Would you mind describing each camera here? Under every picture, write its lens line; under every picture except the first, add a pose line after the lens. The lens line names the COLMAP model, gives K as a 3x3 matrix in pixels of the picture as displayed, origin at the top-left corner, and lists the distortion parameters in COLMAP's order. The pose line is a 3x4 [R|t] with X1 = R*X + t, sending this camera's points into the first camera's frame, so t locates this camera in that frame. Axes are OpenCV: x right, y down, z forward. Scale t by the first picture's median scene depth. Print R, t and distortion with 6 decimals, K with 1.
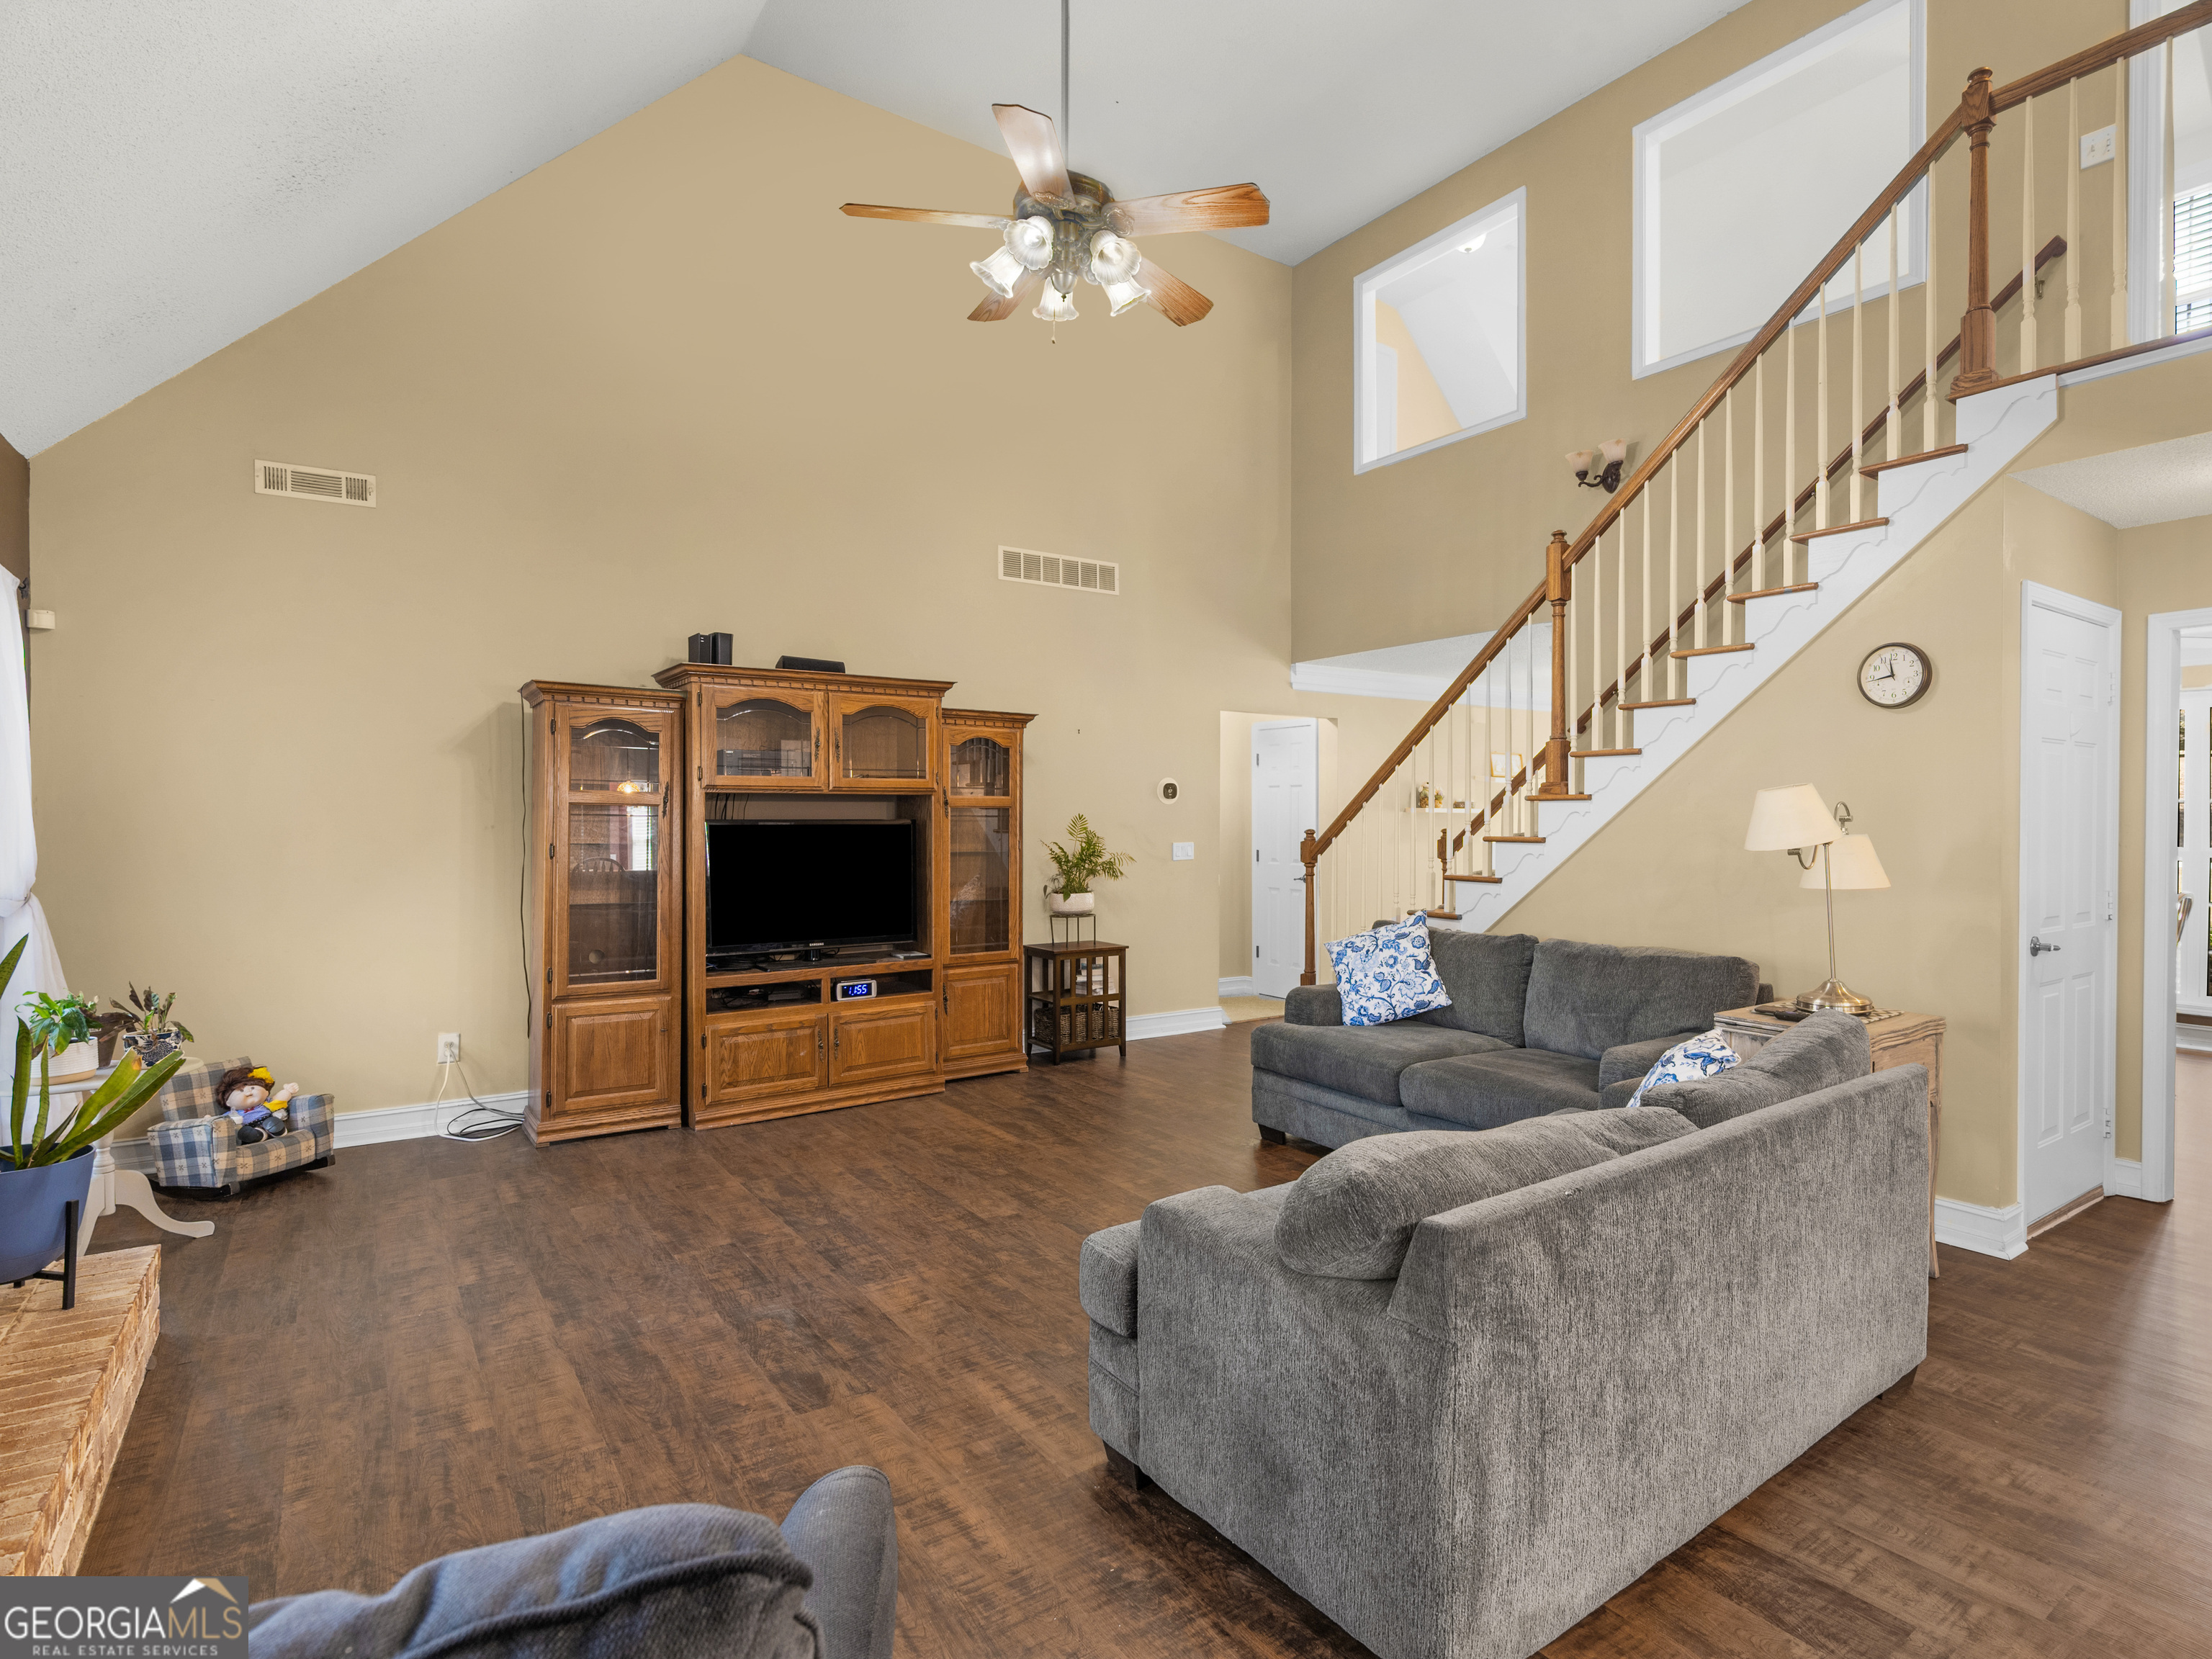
lens RADIAL K [[1164.9, 0, 1254.1], [0, 1164.9, 819.8], [0, 0, 1]] dist [0.005235, -0.003567]
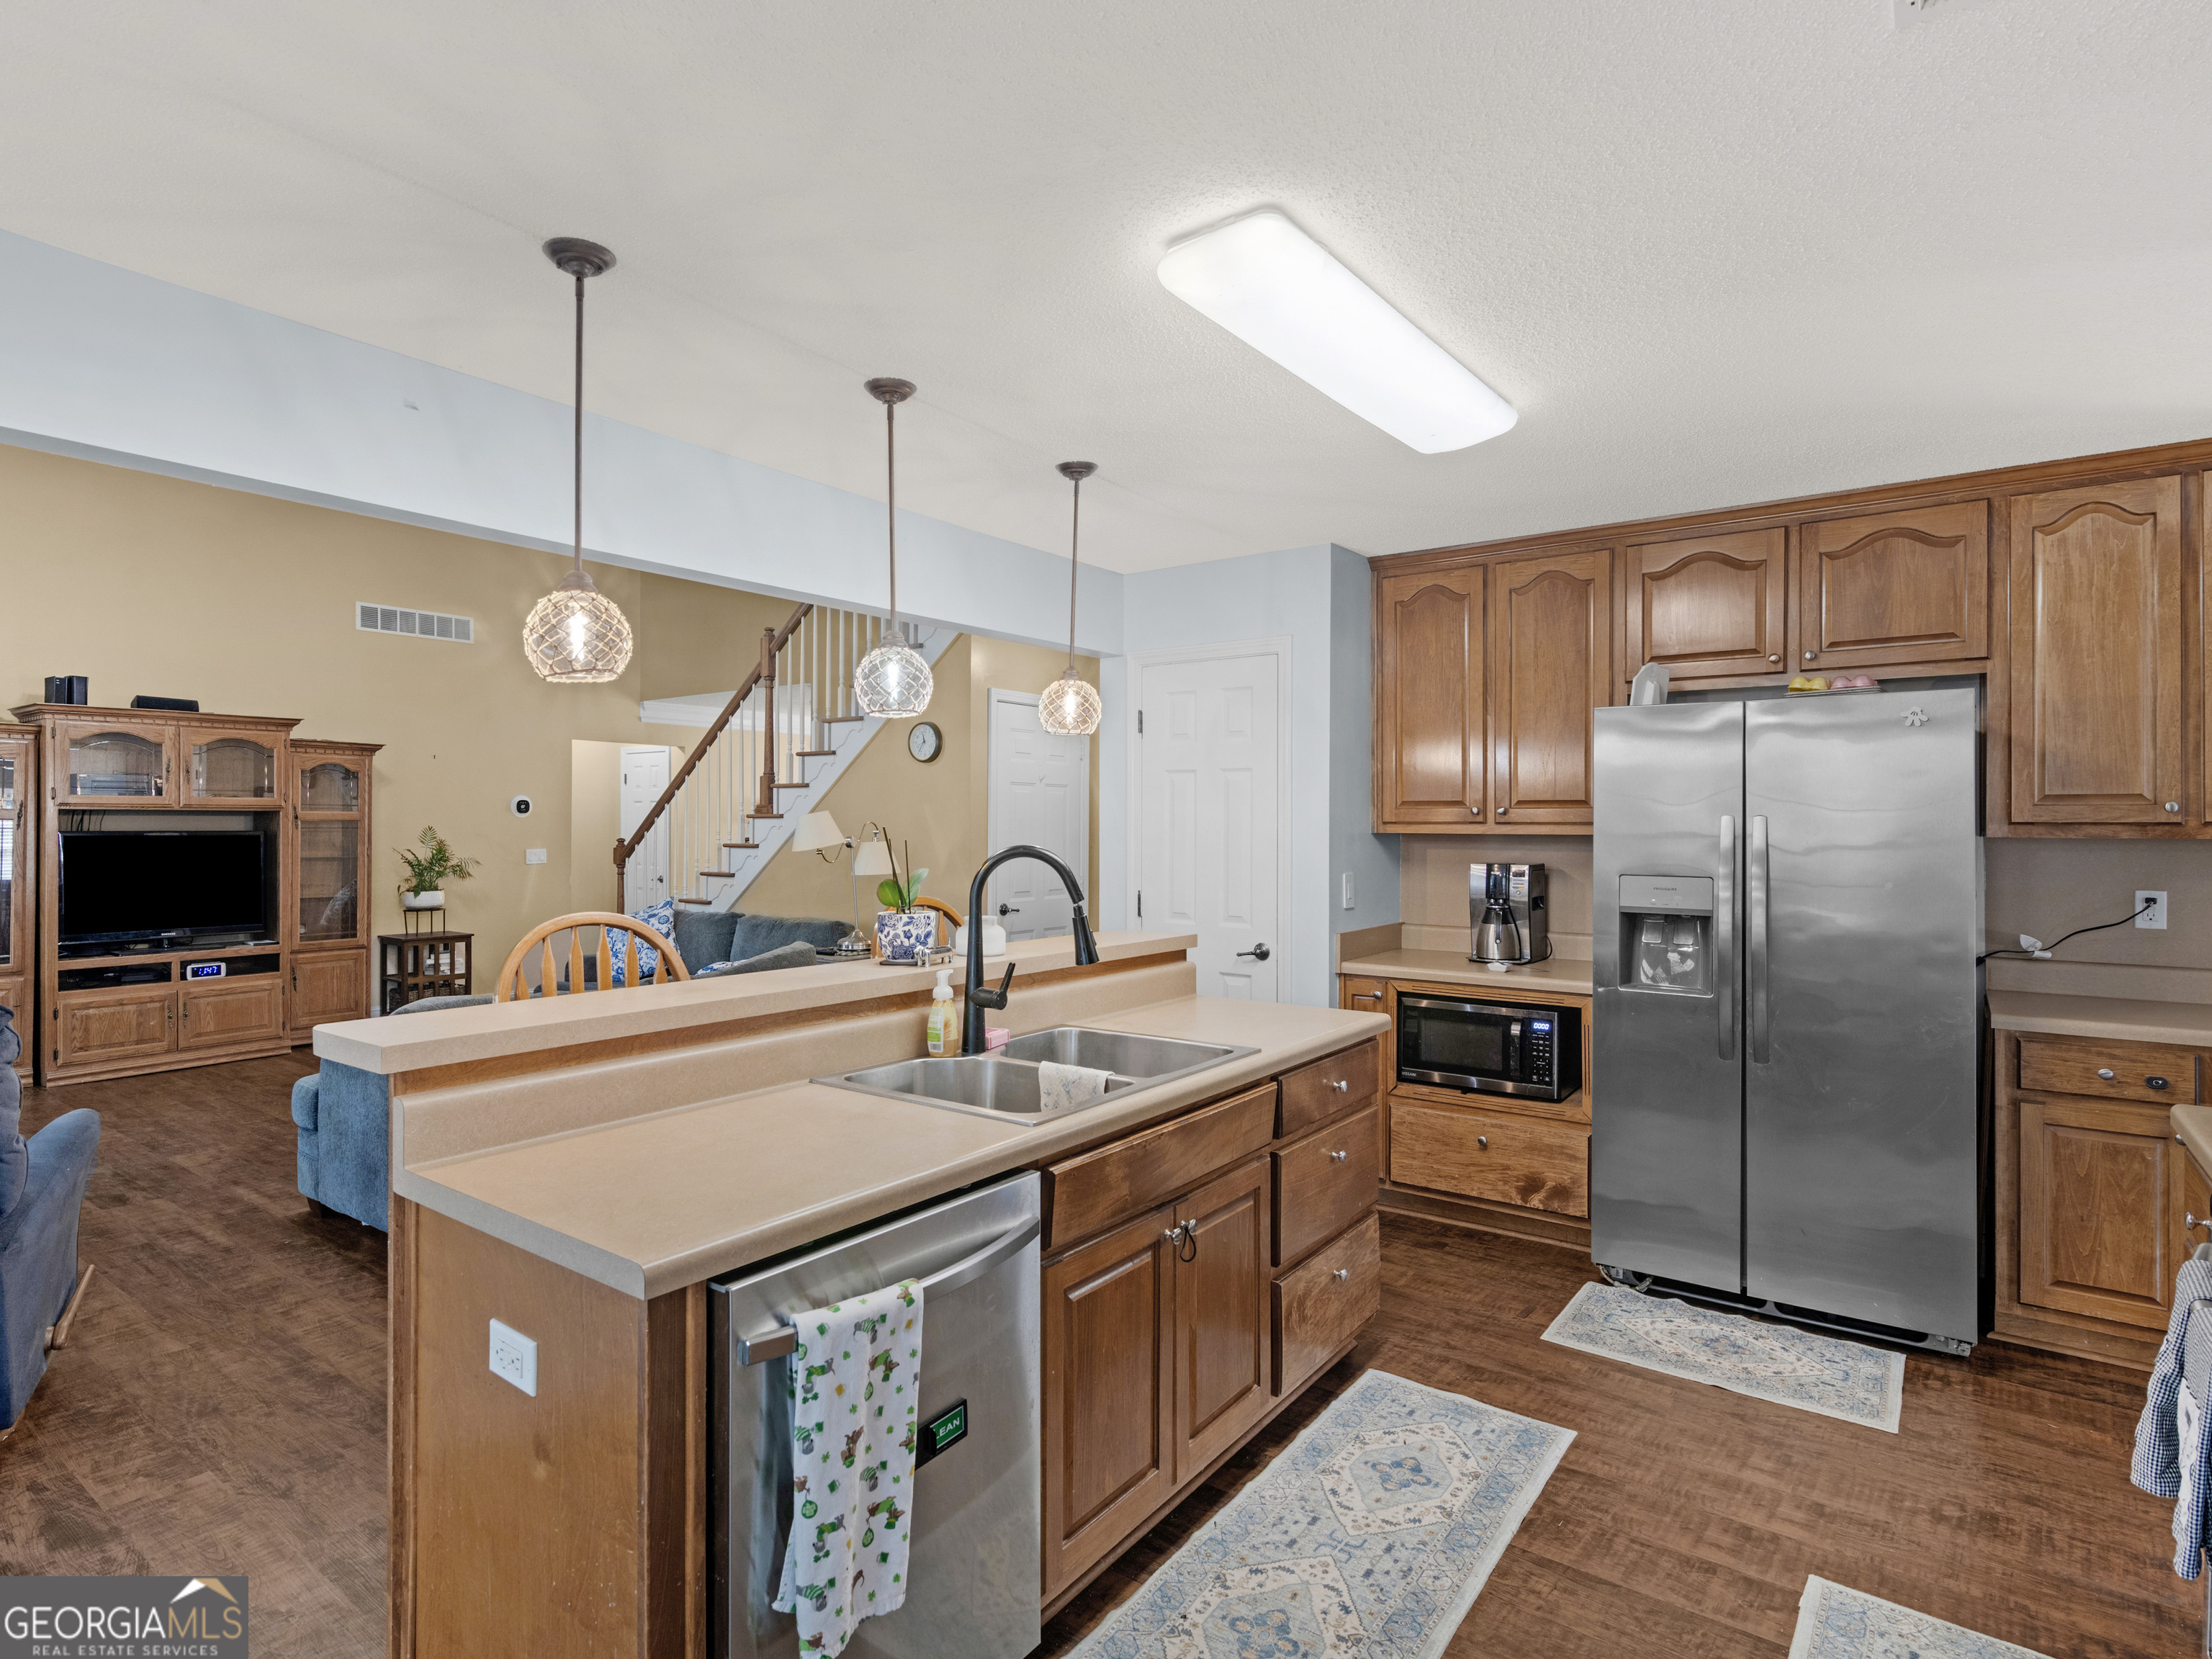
lens RADIAL K [[1164.9, 0, 1059.8], [0, 1164.9, 818.4], [0, 0, 1]] dist [0.005235, -0.003567]
pose [[0.969486, 0.002301, 0.245137, 0.229795], [-0.000414, 0.999970, -0.007748, -0.004531], [-0.245147, 0.007410, 0.969457, -0.411828]]
